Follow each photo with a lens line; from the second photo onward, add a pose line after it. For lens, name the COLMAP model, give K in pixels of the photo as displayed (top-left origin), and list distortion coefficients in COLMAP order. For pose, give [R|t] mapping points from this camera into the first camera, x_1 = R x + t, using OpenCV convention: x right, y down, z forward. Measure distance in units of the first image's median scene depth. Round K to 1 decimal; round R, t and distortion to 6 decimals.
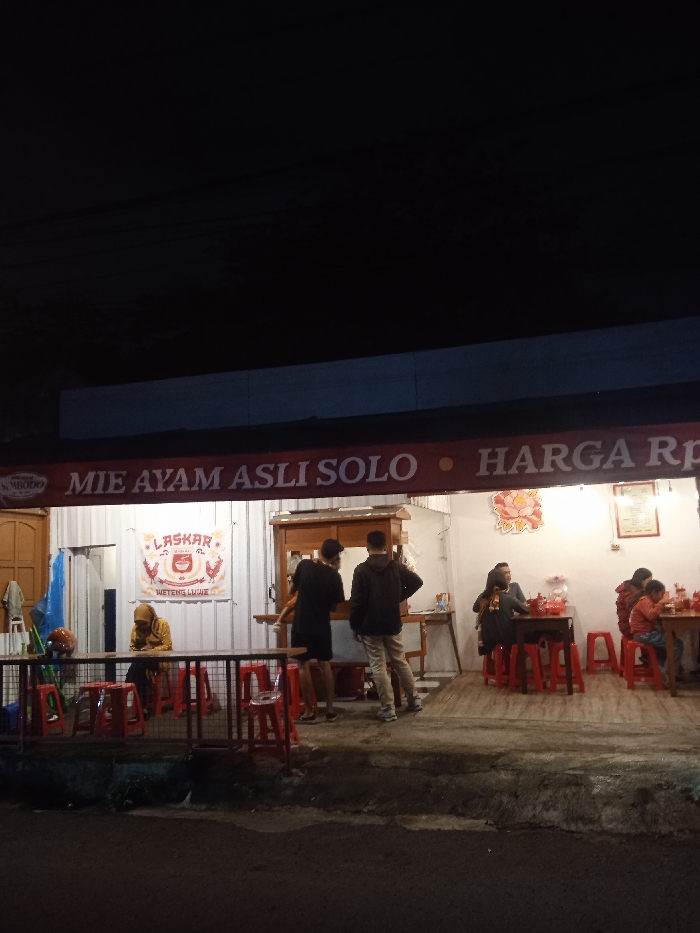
lens RADIAL K [[774.6, 0, 343.3], [0, 774.6, 464.4], [0, 0, 1]] dist [0.060552, -0.093831]
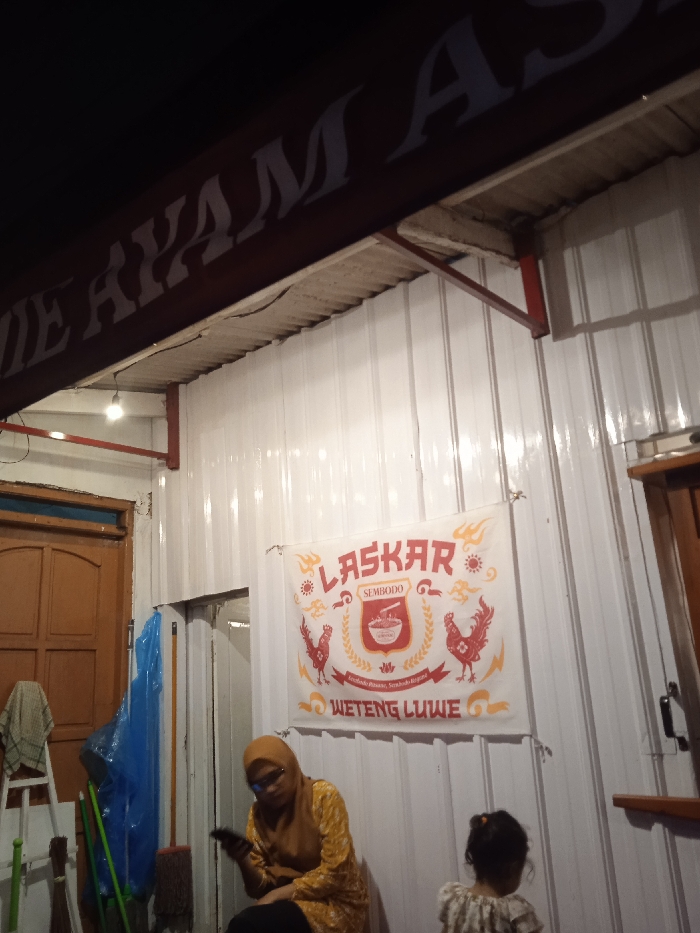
lens RADIAL K [[774.6, 0, 343.3], [0, 774.6, 464.4], [0, 0, 1]] dist [0.060552, -0.093831]
pose [[0.909890, -0.123635, -0.395998, -0.074972], [0.077571, 0.988427, -0.130361, 0.100894], [0.407533, 0.087896, 0.908951, 0.670184]]
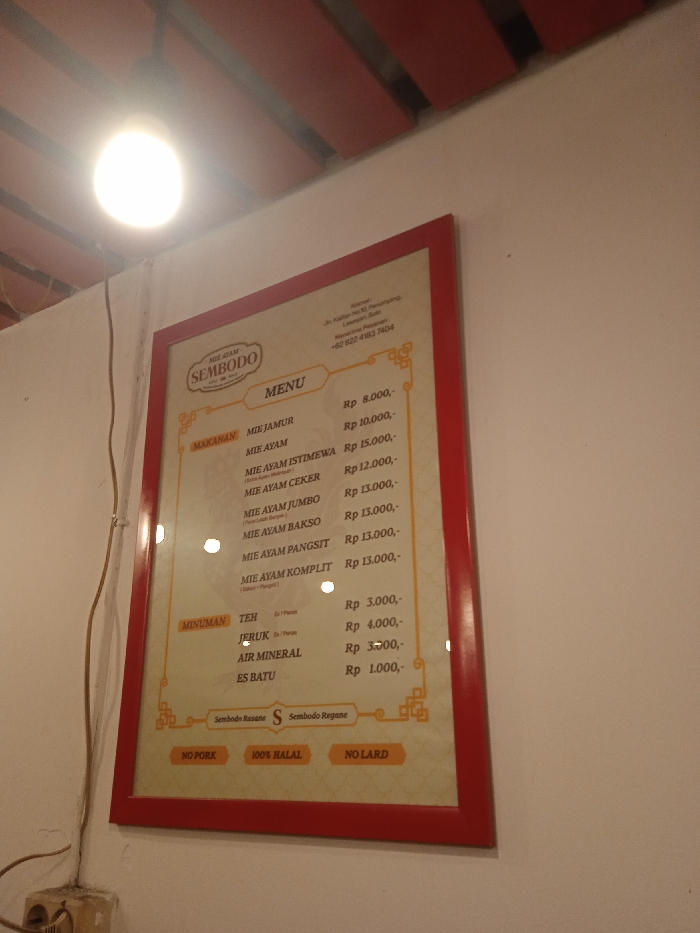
lens RADIAL K [[769.9, 0, 347.5], [0, 769.9, 463.9], [0, 0, 1]] dist [0.050509, -0.072137]
pose [[0.959379, -0.059536, -0.275768, 0.458446], [0.003407, 0.979853, -0.199689, 0.078899], [0.282101, 0.190638, 0.940253, 1.017297]]
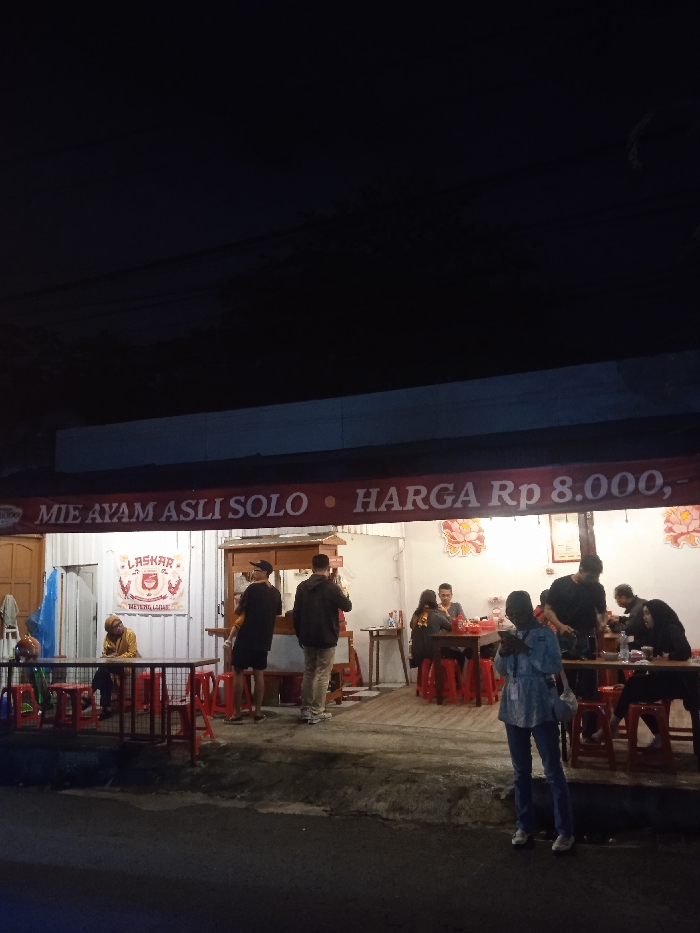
lens RADIAL K [[773.1, 0, 344.5], [0, 773.1, 466.0], [0, 0, 1]] dist [0.060015, -0.091922]
pose [[0.993653, -0.002902, -0.112451, 0.210891], [0.001751, 0.999945, -0.010330, -0.031219], [0.112475, 0.010067, 0.993604, -0.108689]]
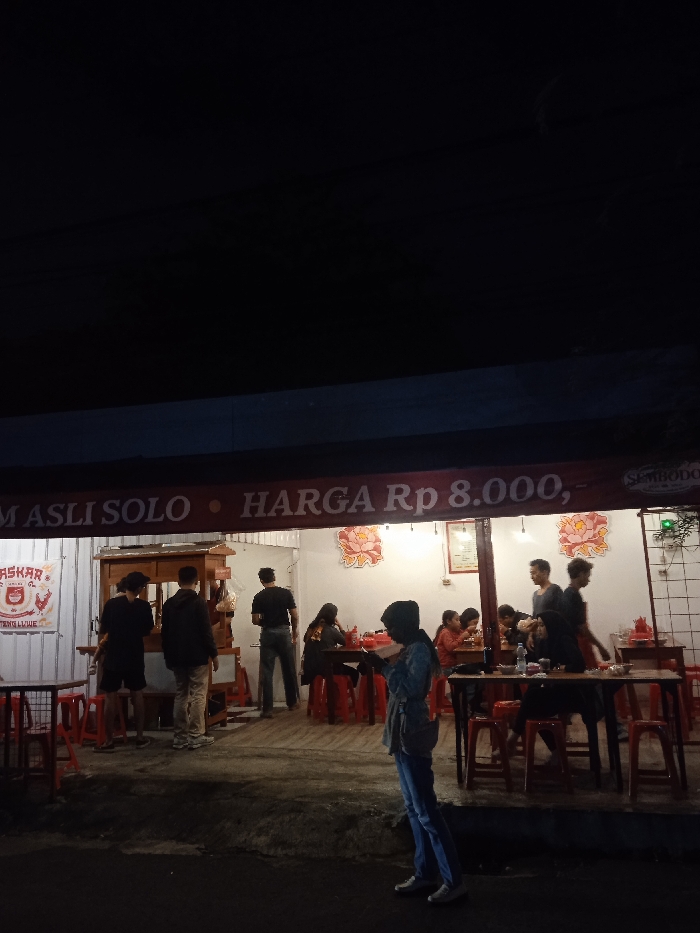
lens RADIAL K [[774.6, 0, 343.3], [0, 774.6, 464.4], [0, 0, 1]] dist [0.060552, -0.093831]
pose [[0.999873, 0.010775, 0.011710, 0.219557], [-0.010399, 0.999442, -0.031736, -0.019176], [-0.012046, 0.031611, 0.999428, -0.051147]]
